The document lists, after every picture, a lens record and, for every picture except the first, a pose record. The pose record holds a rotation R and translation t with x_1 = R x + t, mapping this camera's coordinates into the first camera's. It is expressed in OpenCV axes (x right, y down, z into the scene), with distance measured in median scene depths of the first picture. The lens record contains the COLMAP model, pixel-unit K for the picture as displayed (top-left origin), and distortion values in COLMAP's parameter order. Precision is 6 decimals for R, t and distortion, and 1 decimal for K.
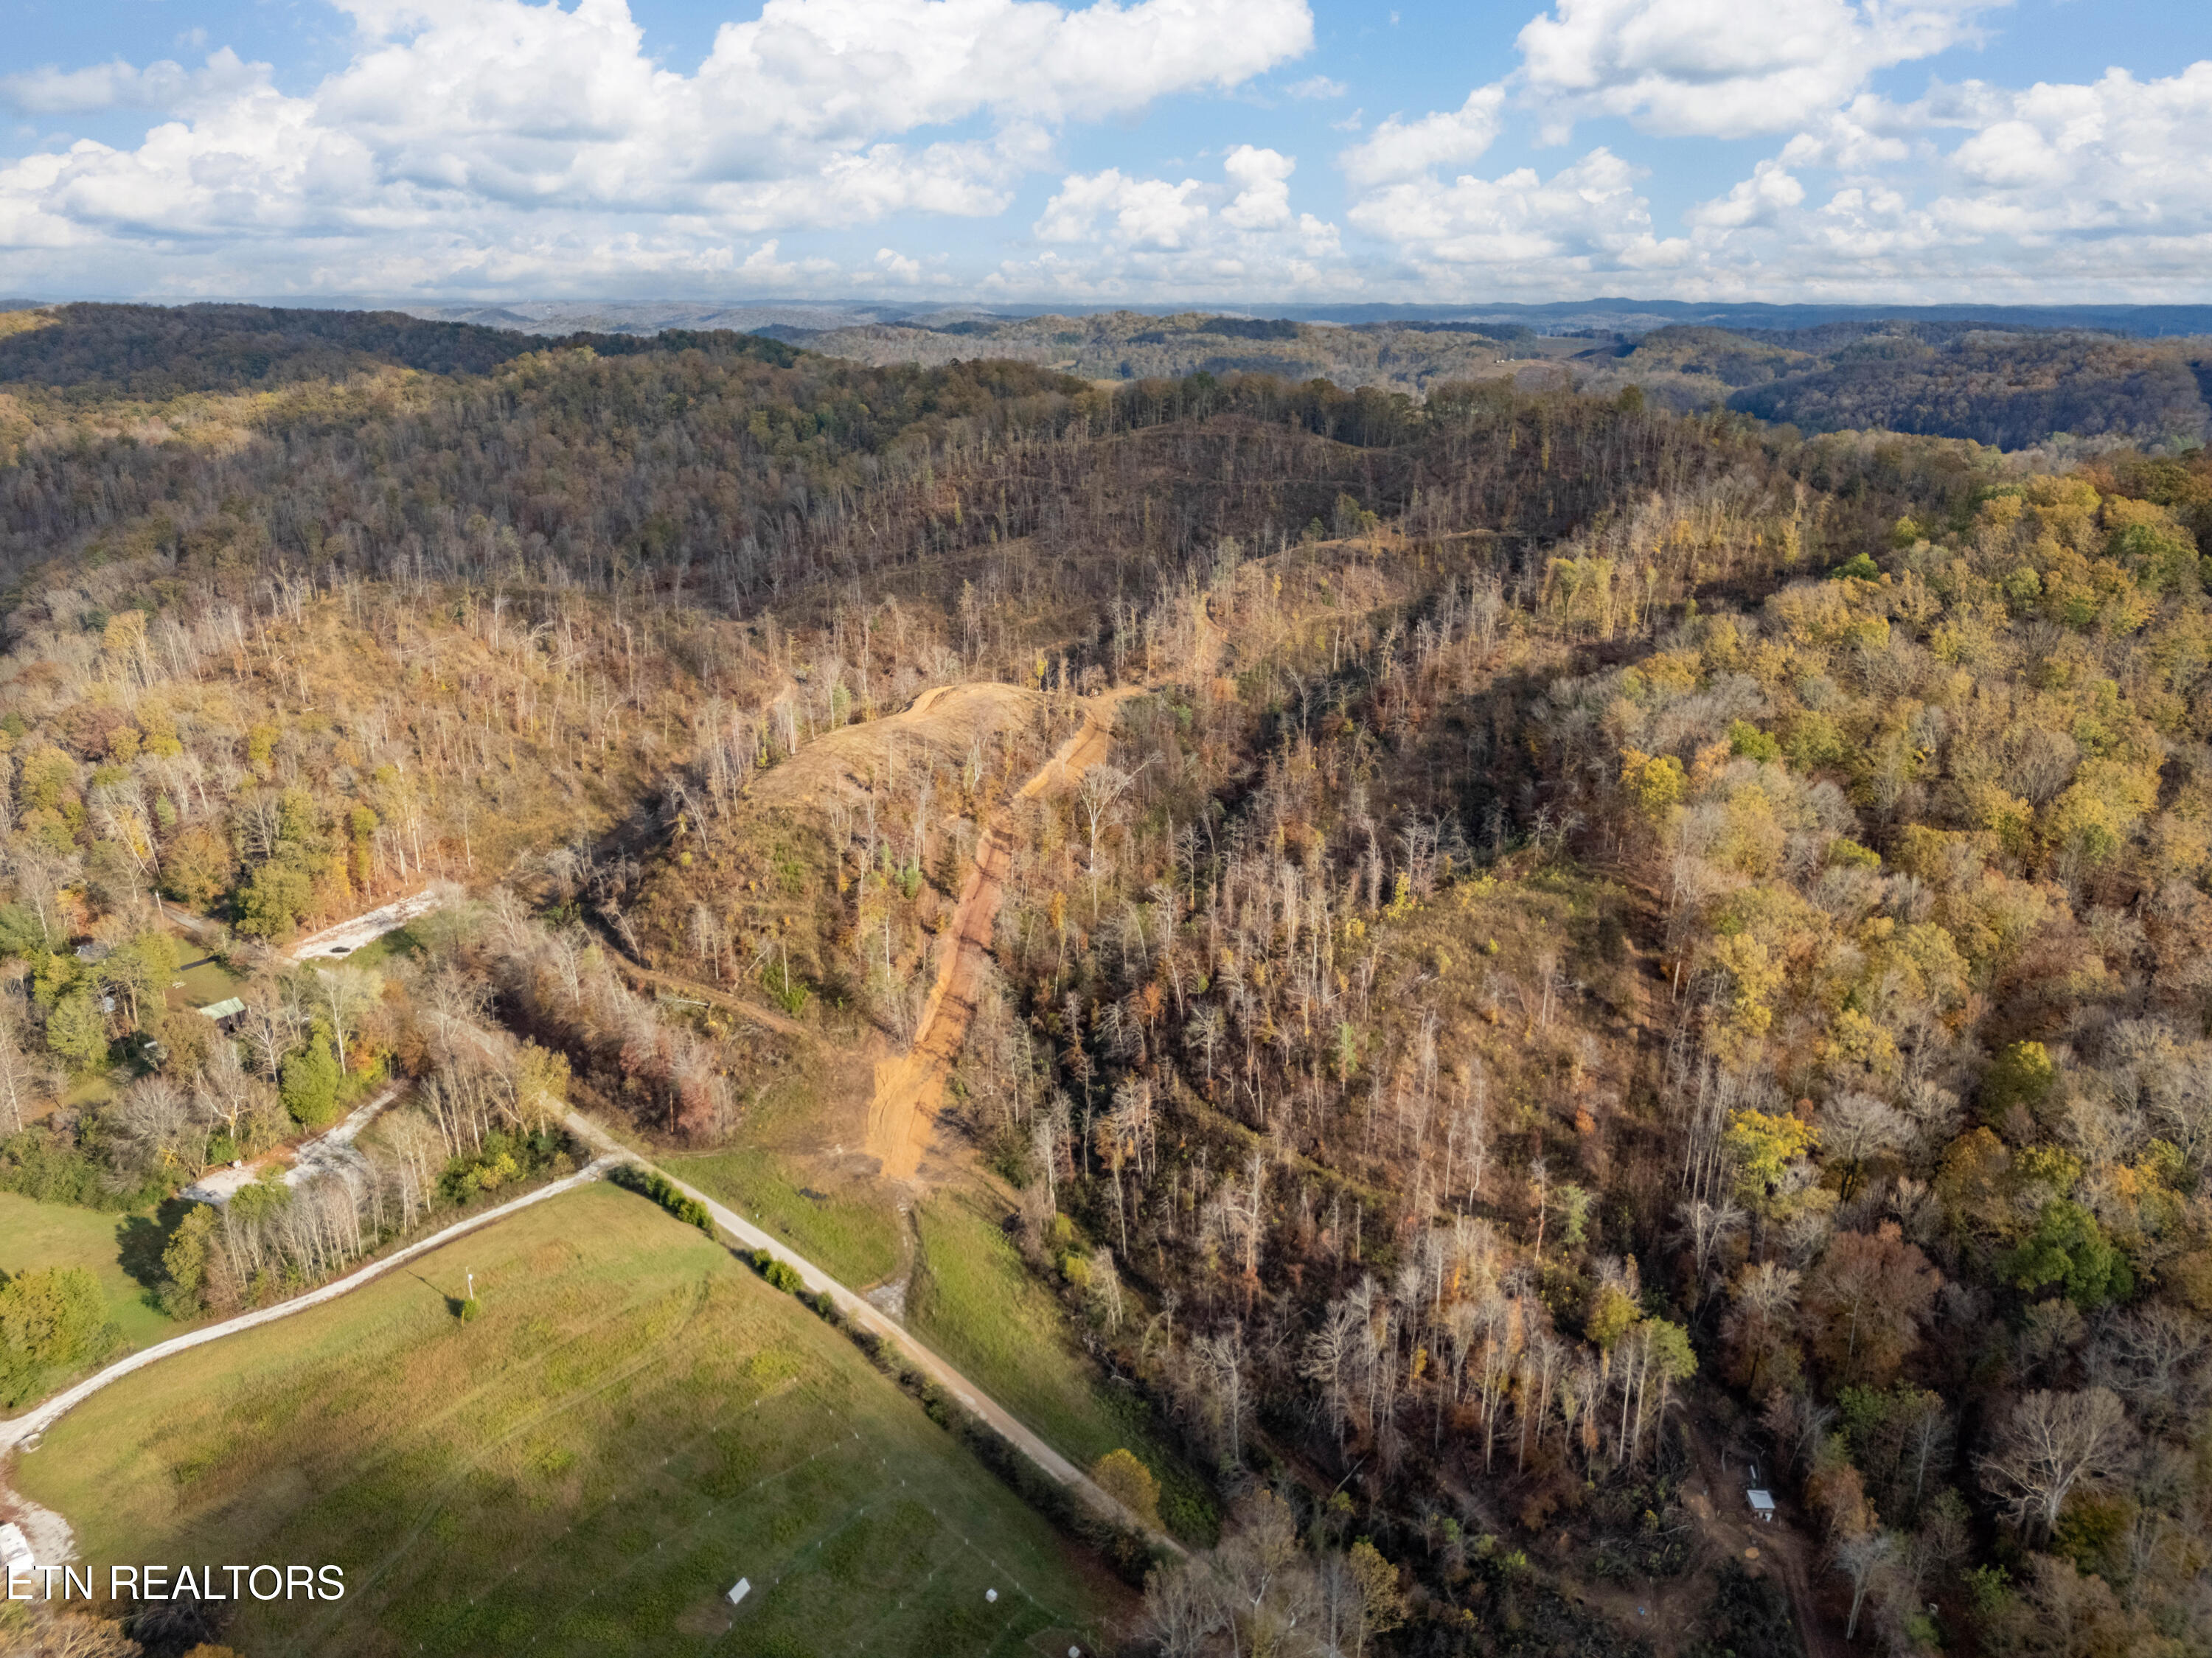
lens RADIAL K [[1611.3, 0, 1113.2], [0, 1611.3, 837.6], [0, 0, 1]] dist [0.060011, -0.048783]
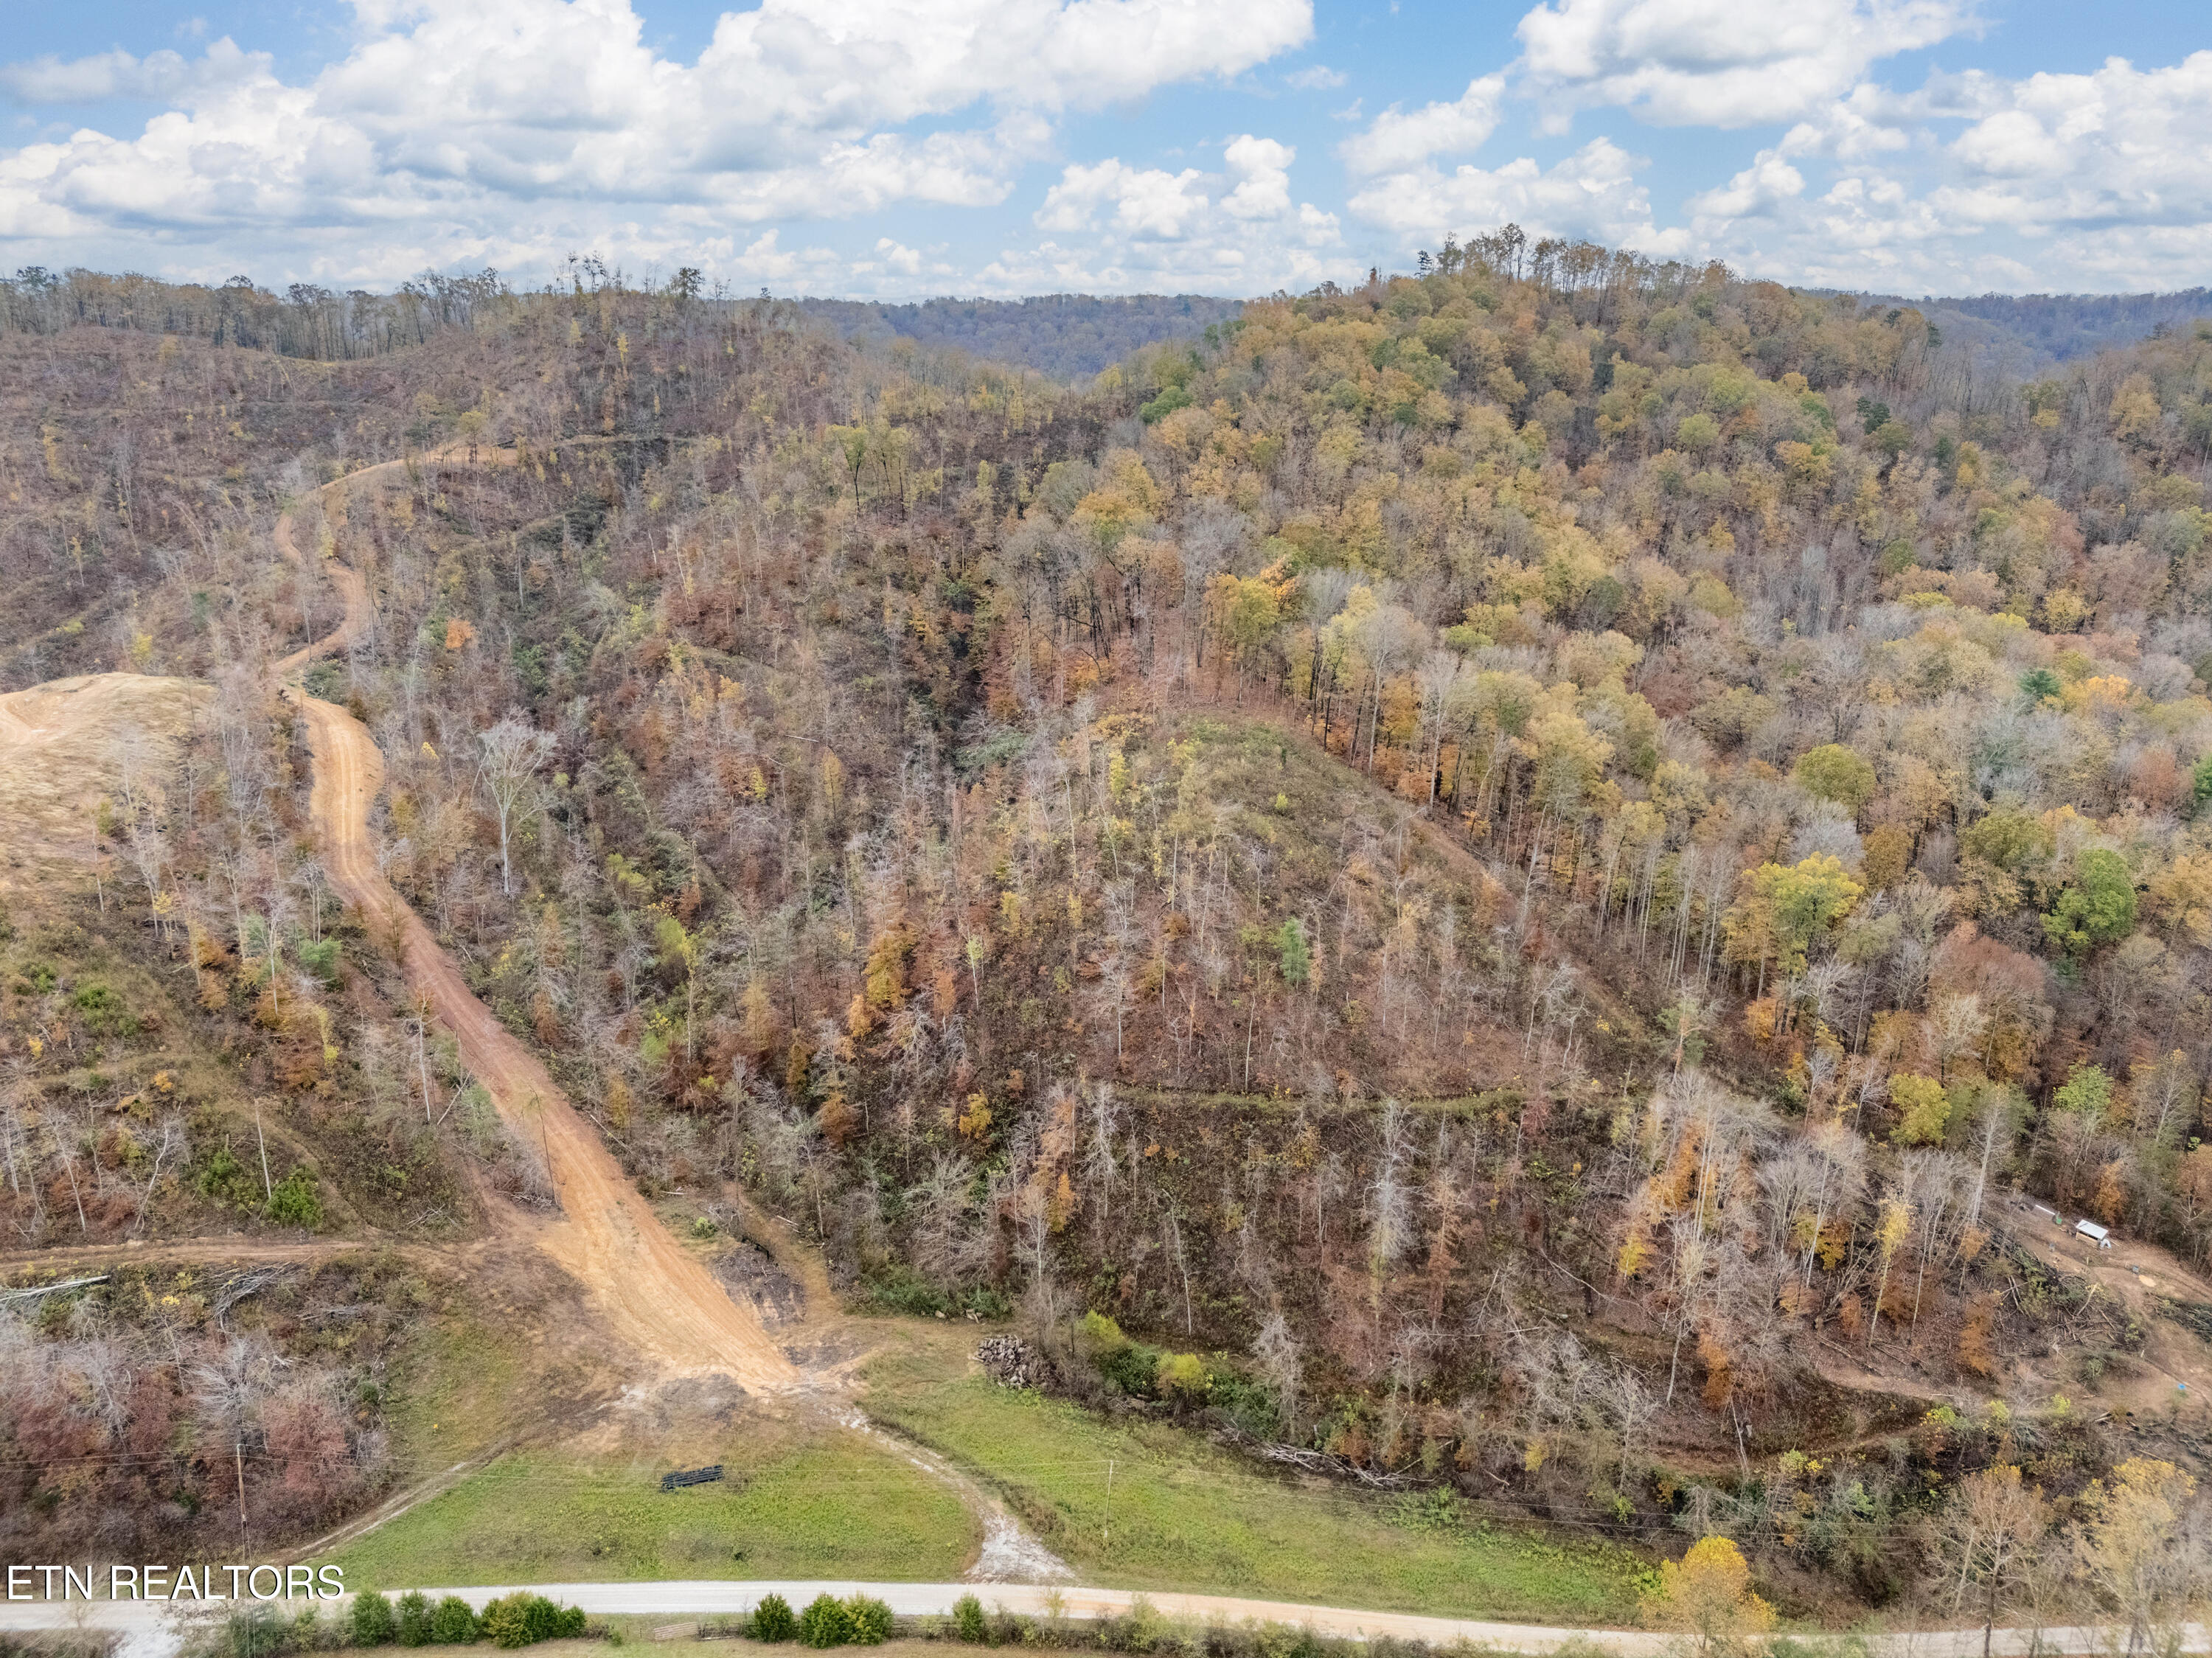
lens RADIAL K [[1611.3, 0, 1113.2], [0, 1611.3, 837.6], [0, 0, 1]] dist [0.060011, -0.048783]
pose [[0.715972, -0.221085, 0.662198, -0.327532], [0.218141, 0.971885, 0.088623, -0.006750], [-0.663174, 0.081001, 0.744070, 0.389347]]
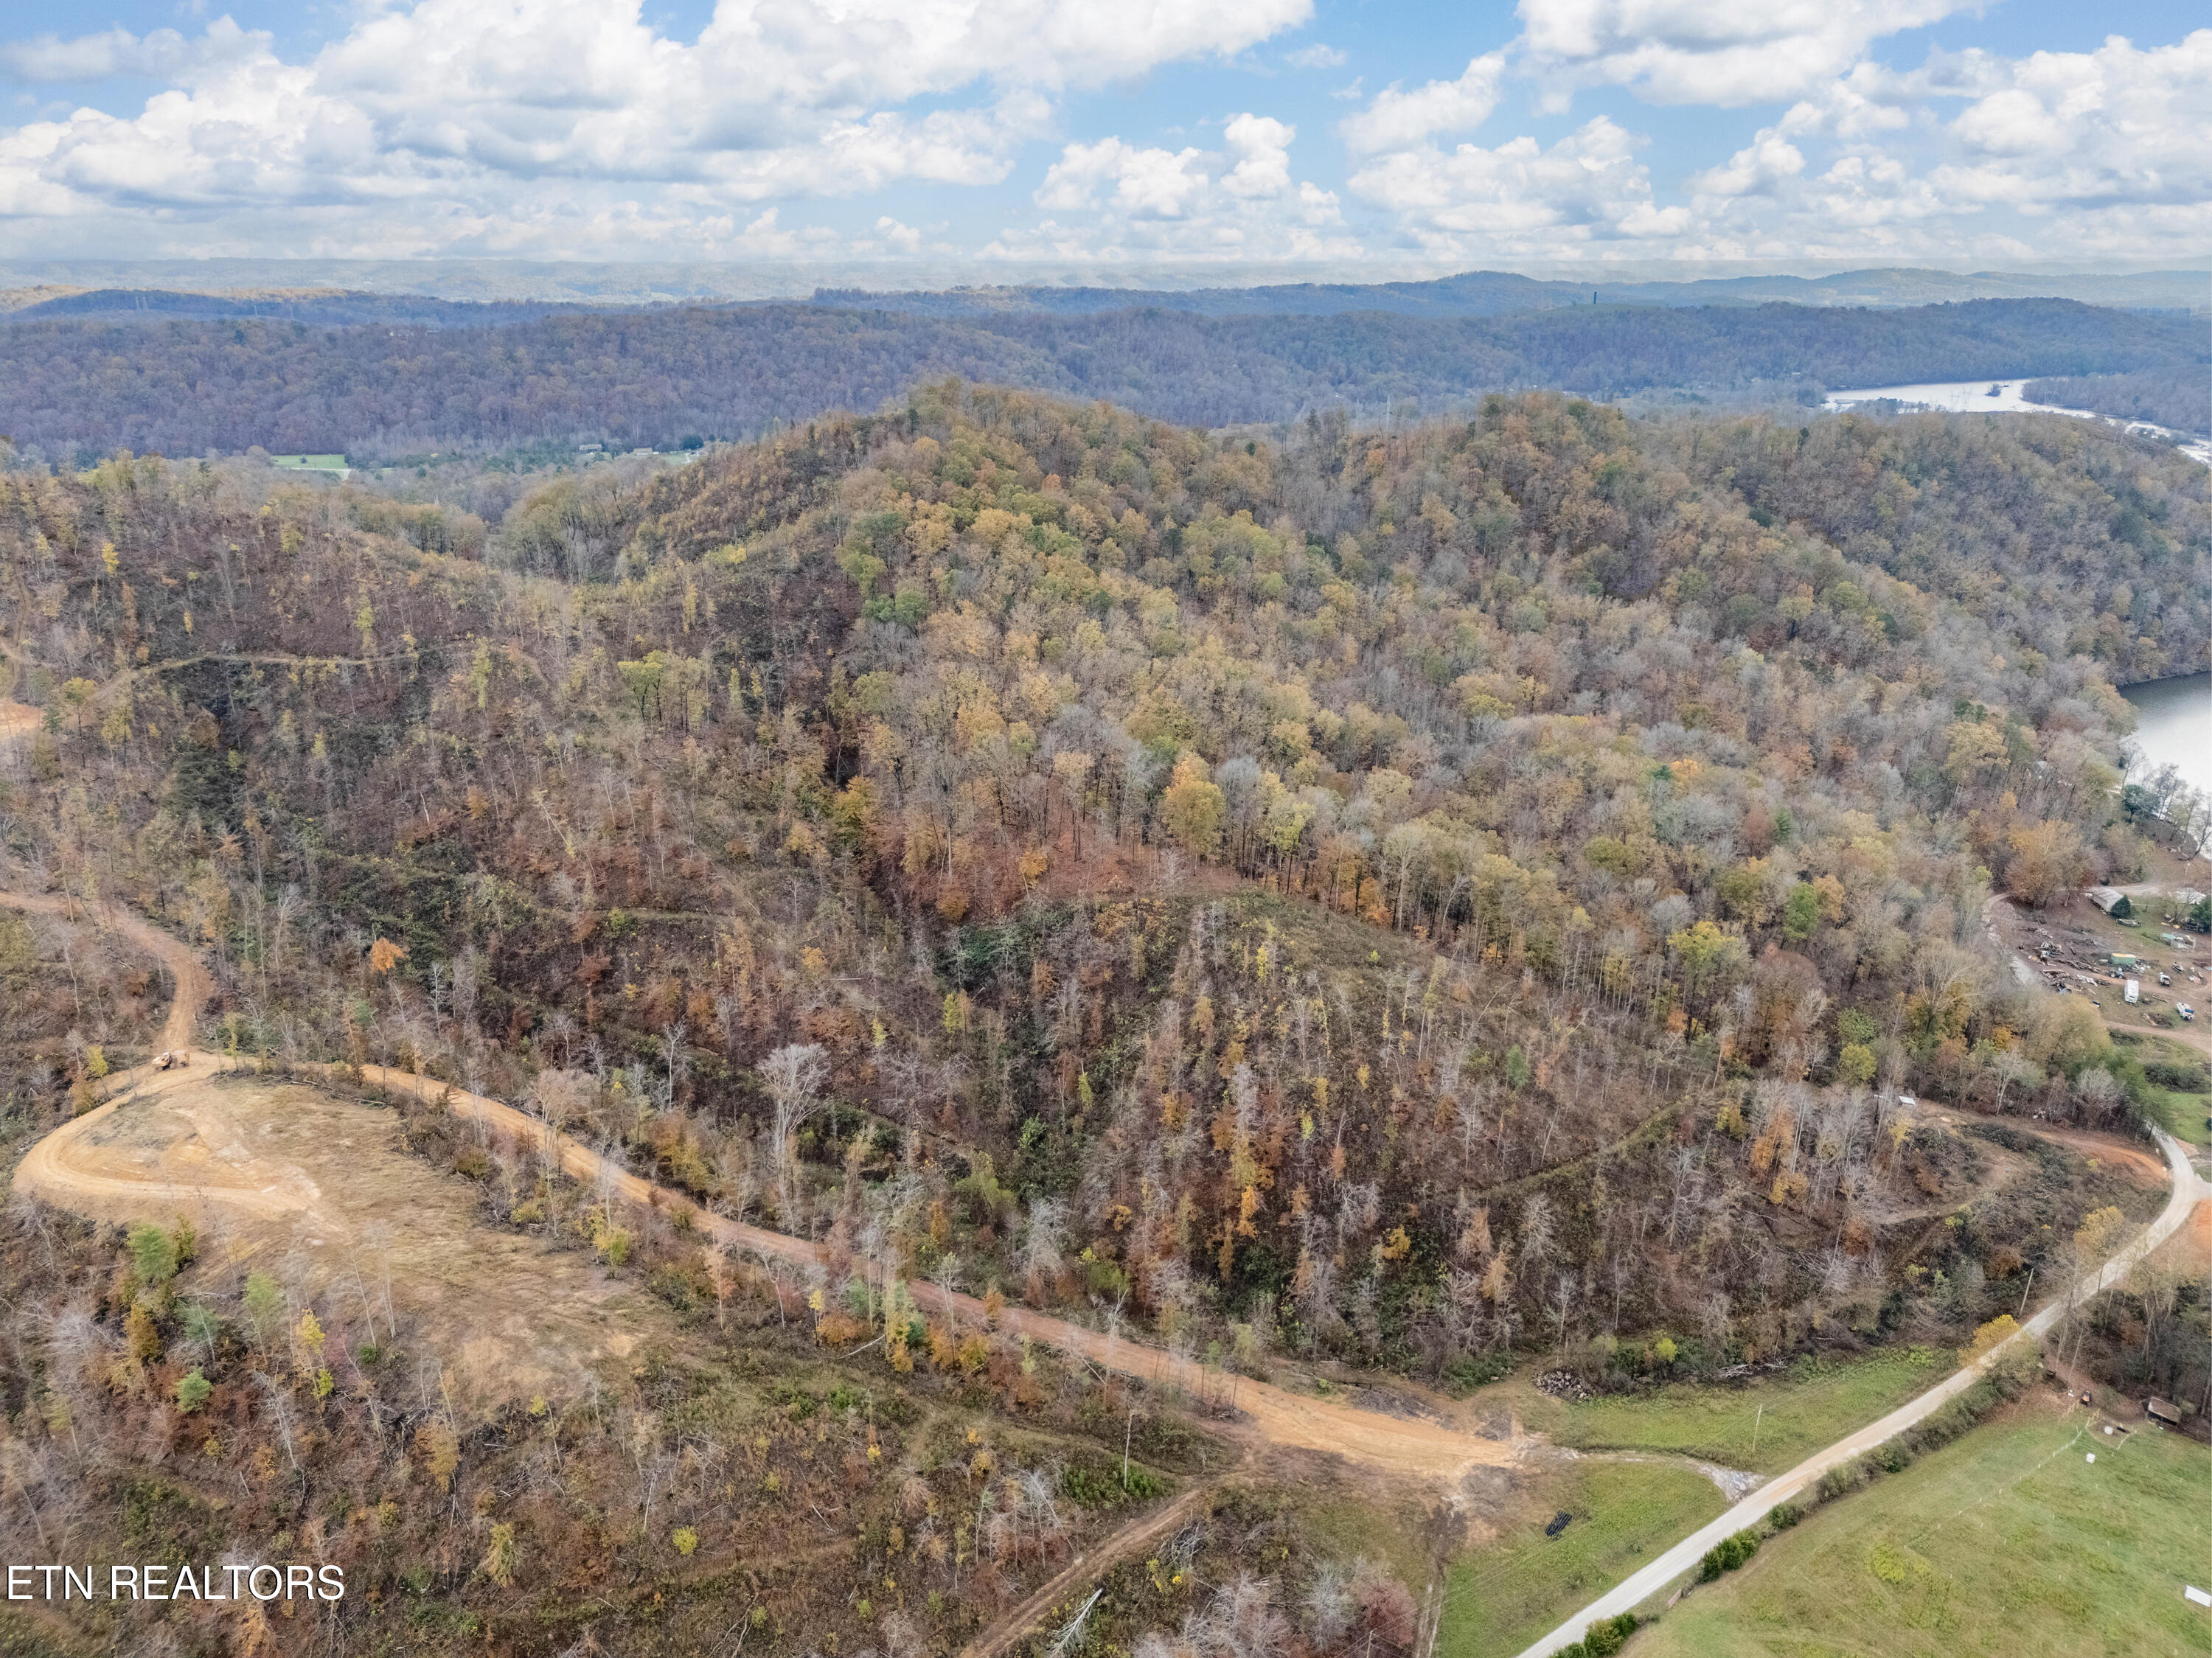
lens RADIAL K [[1611.3, 0, 1113.2], [0, 1611.3, 837.6], [0, 0, 1]] dist [0.060011, -0.048783]
pose [[0.172913, -0.333012, 0.926933, -0.731242], [0.305304, 0.912876, 0.271009, -0.333647], [-0.936424, 0.236136, 0.259519, 0.744468]]
